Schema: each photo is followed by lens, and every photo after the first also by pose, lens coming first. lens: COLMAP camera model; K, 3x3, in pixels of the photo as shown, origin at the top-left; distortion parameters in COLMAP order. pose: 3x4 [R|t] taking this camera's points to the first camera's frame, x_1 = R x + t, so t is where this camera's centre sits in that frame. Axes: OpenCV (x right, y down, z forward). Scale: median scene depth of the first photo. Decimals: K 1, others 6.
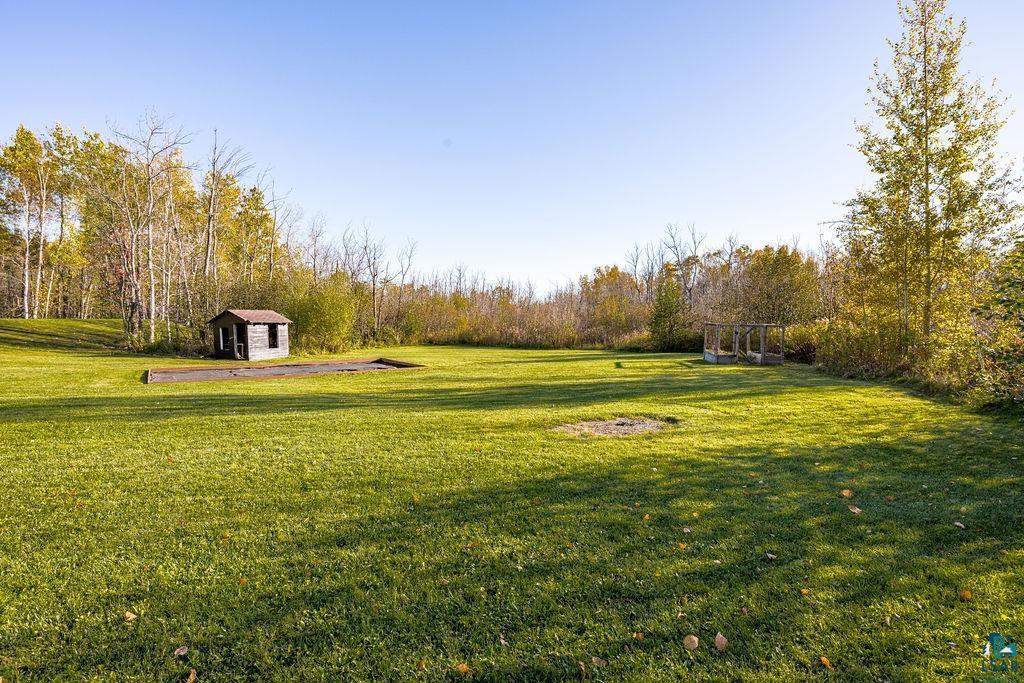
lens RADIAL K [[488.8, 0, 510.9], [0, 488.8, 340.9], [0, 0, 1]] dist [0.002014, 0.002208]
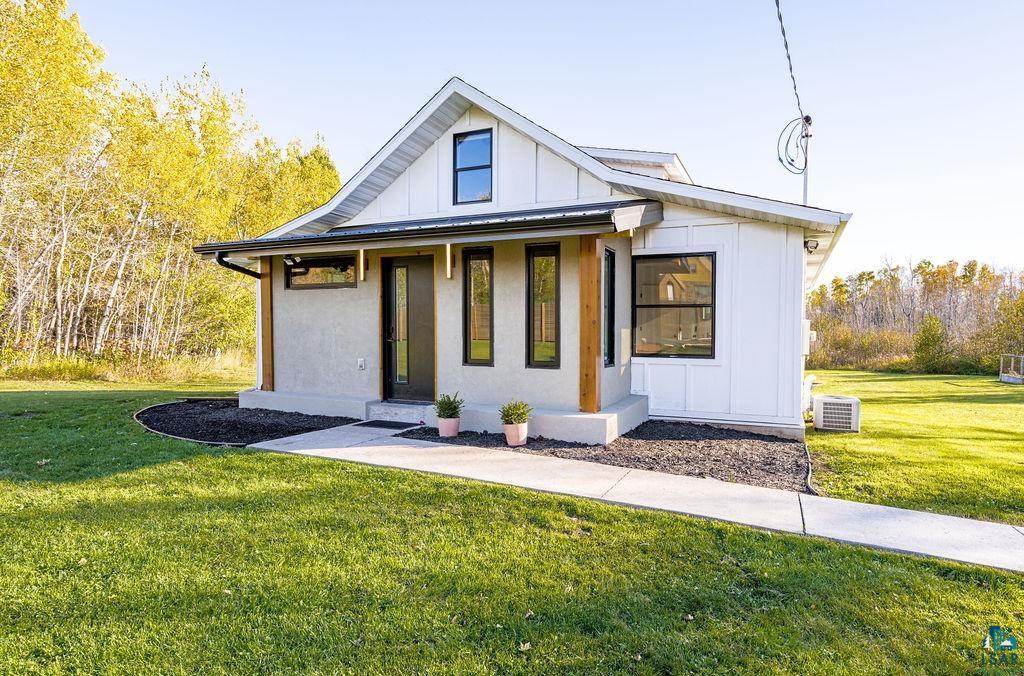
lens RADIAL K [[534.3, 0, 568.9], [0, 534.3, 340.4], [0, 0, 1]] dist [0.000280, -0.000589]
pose [[0.995380, 0.002987, -0.095970, -0.582353], [-0.005575, 0.999628, -0.026710, -0.025299], [0.095855, 0.027121, 0.995026, -0.544008]]
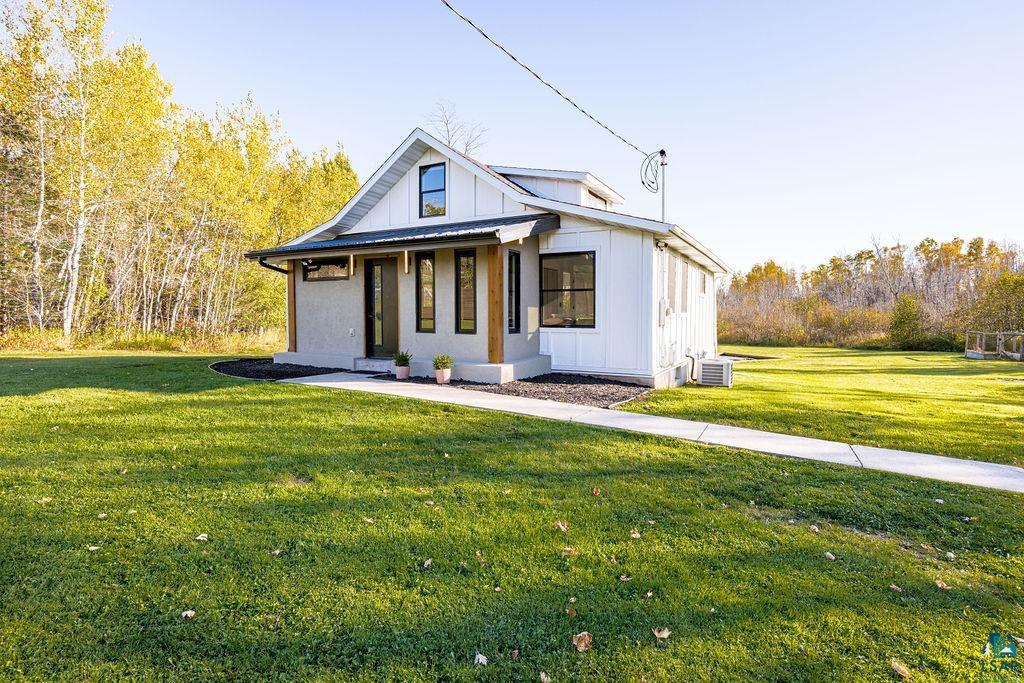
lens RADIAL K [[503.5, 0, 514.7], [0, 503.5, 324.3], [0, 0, 1]] dist [0.001486, 0.000758]
pose [[0.977649, 0.000692, -0.210245, -0.511234], [-0.004912, 0.999797, -0.019551, -0.018791], [0.210188, 0.020146, 0.977453, -0.629995]]
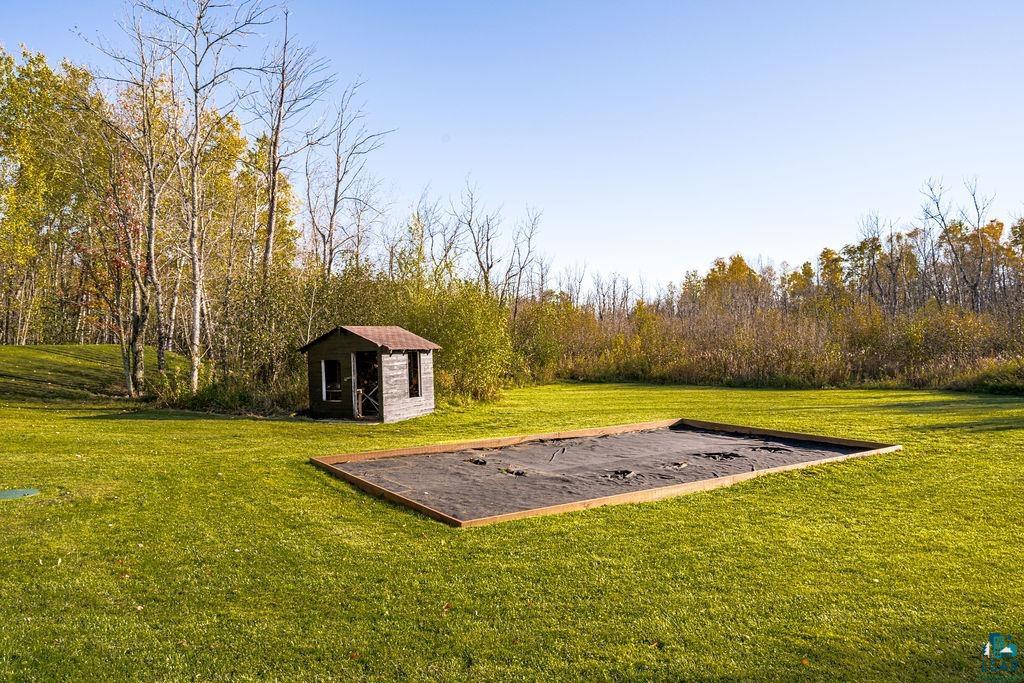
lens RADIAL K [[697.3, 0, 512.0], [0, 697.3, 341.5], [0, 0, 1]] dist [-0.001195, -0.001345]
pose [[0.998935, -0.010702, -0.044876, -0.357747], [0.008971, 0.999214, -0.038615, -0.015951], [0.045254, 0.038171, 0.998246, 0.251638]]
